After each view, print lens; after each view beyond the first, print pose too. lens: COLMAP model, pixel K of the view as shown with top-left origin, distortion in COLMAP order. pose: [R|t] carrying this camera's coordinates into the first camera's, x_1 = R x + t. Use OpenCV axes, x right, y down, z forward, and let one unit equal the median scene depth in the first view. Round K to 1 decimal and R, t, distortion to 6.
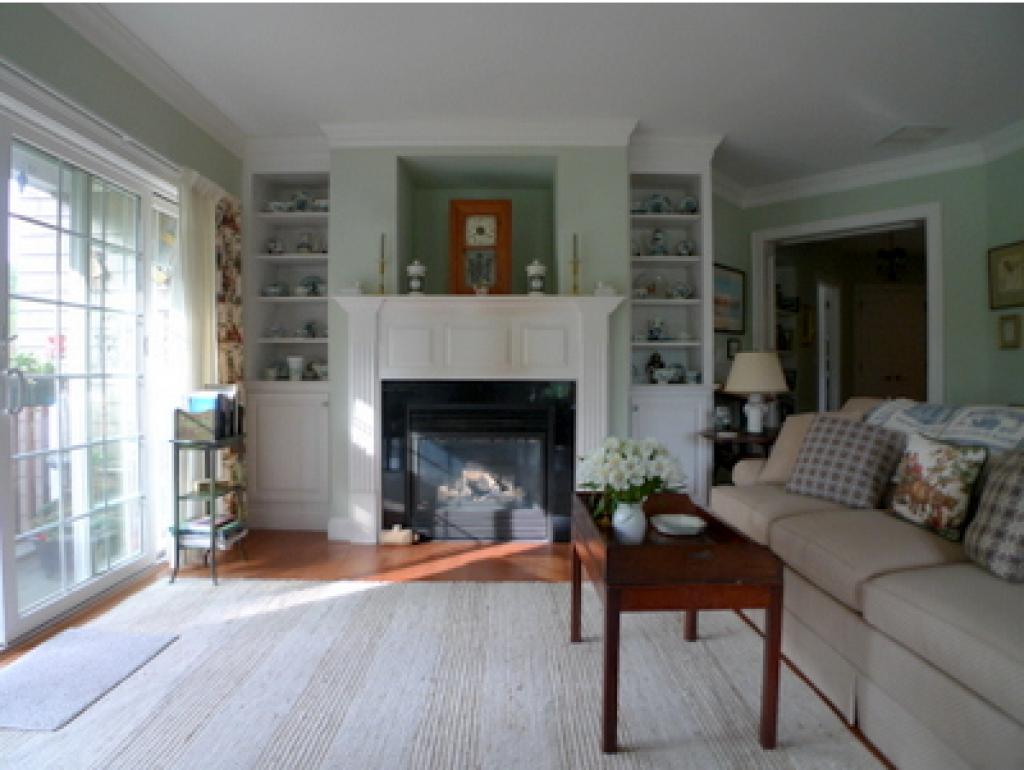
lens RADIAL K [[567.3, 0, 505.2], [0, 567.3, 376.3], [0, 0, 1]] dist [-0.080174, 0.014288]
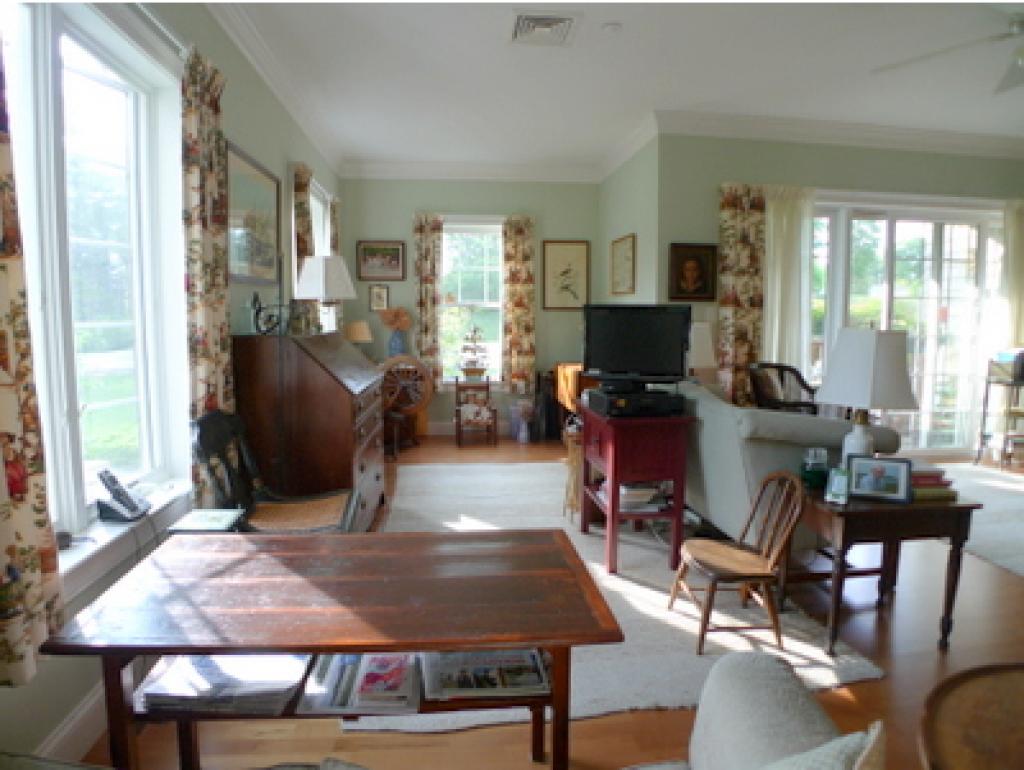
lens RADIAL K [[567.3, 0, 505.2], [0, 567.3, 376.3], [0, 0, 1]] dist [-0.080174, 0.014288]
pose [[0.106249, 0.099245, -0.989374, 0.610180], [-0.008182, 0.995060, 0.098937, -0.024416], [0.994306, -0.002417, 0.106536, -0.431926]]
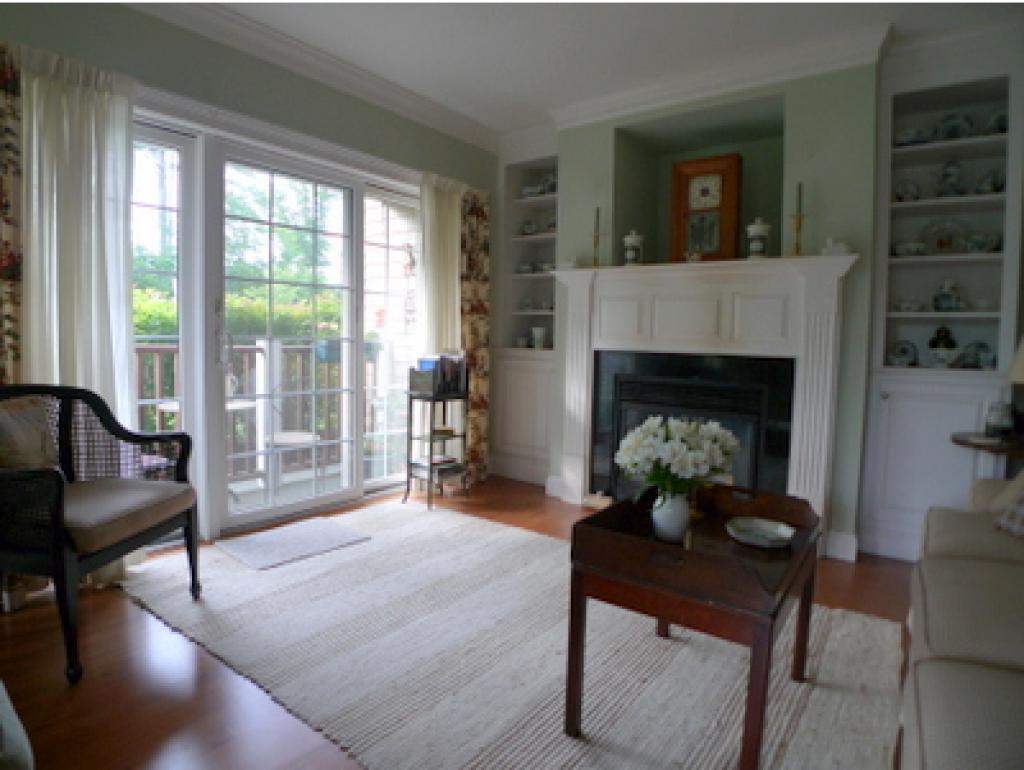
lens RADIAL K [[567.3, 0, 505.2], [0, 567.3, 376.3], [0, 0, 1]] dist [-0.080174, 0.014288]
pose [[0.794723, 0.056085, -0.604376, 0.278523], [-0.027140, 0.998009, 0.056927, -0.000355], [0.606365, -0.028838, 0.794663, 0.073427]]
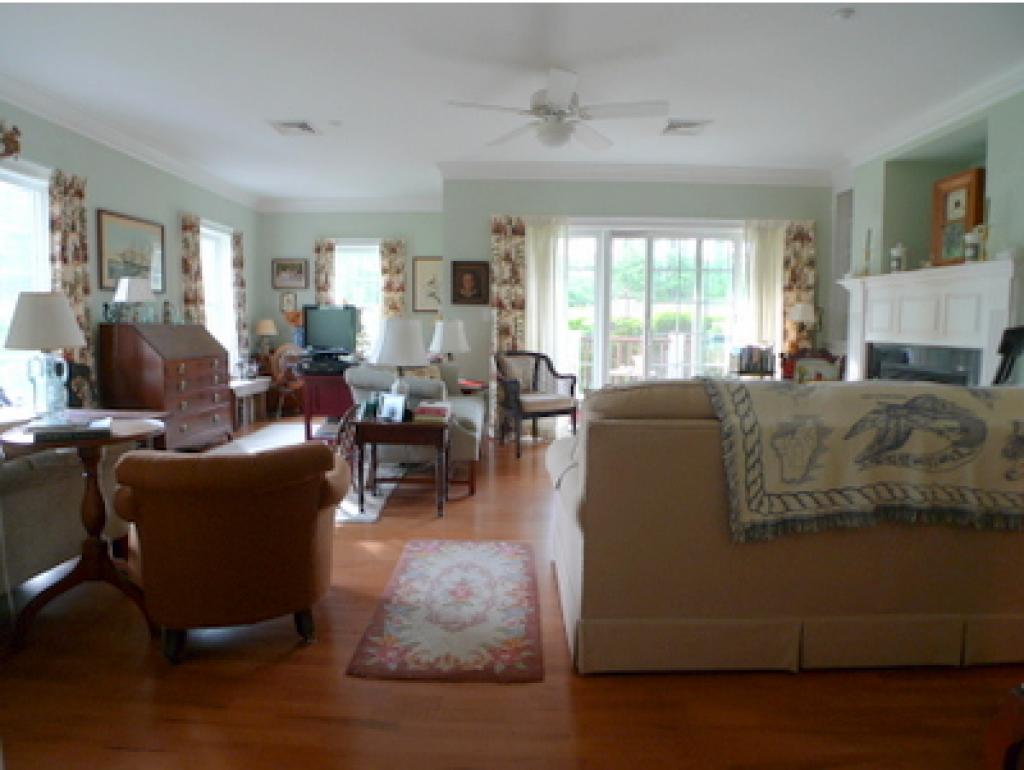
lens RADIAL K [[567.3, 0, 505.2], [0, 567.3, 376.3], [0, 0, 1]] dist [-0.080174, 0.014288]
pose [[-0.006490, 0.087535, -0.996140, 1.041727], [-0.019445, 0.995962, 0.087646, -0.009242], [0.999790, 0.019939, -0.004761, 0.173953]]
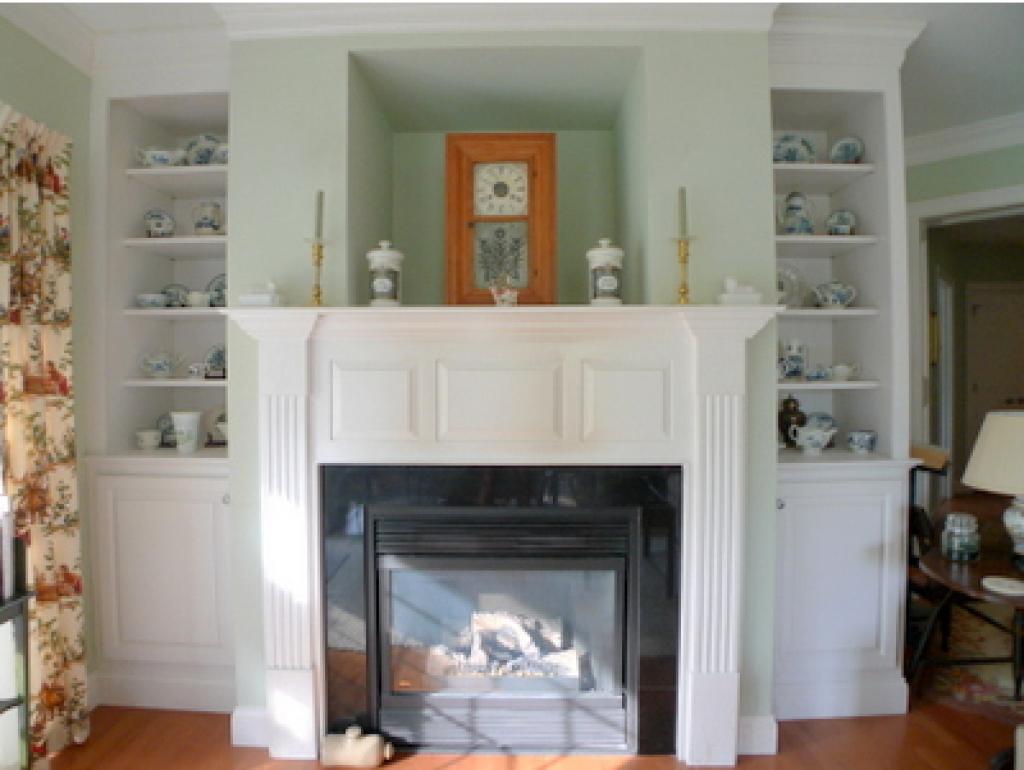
lens RADIAL K [[567.3, 0, 505.2], [0, 567.3, 376.3], [0, 0, 1]] dist [-0.080174, 0.014288]
pose [[0.999951, -0.005756, -0.008014, -0.037724], [0.005749, 0.999983, -0.000848, -0.074931], [0.008019, 0.000801, 0.999968, 0.463047]]
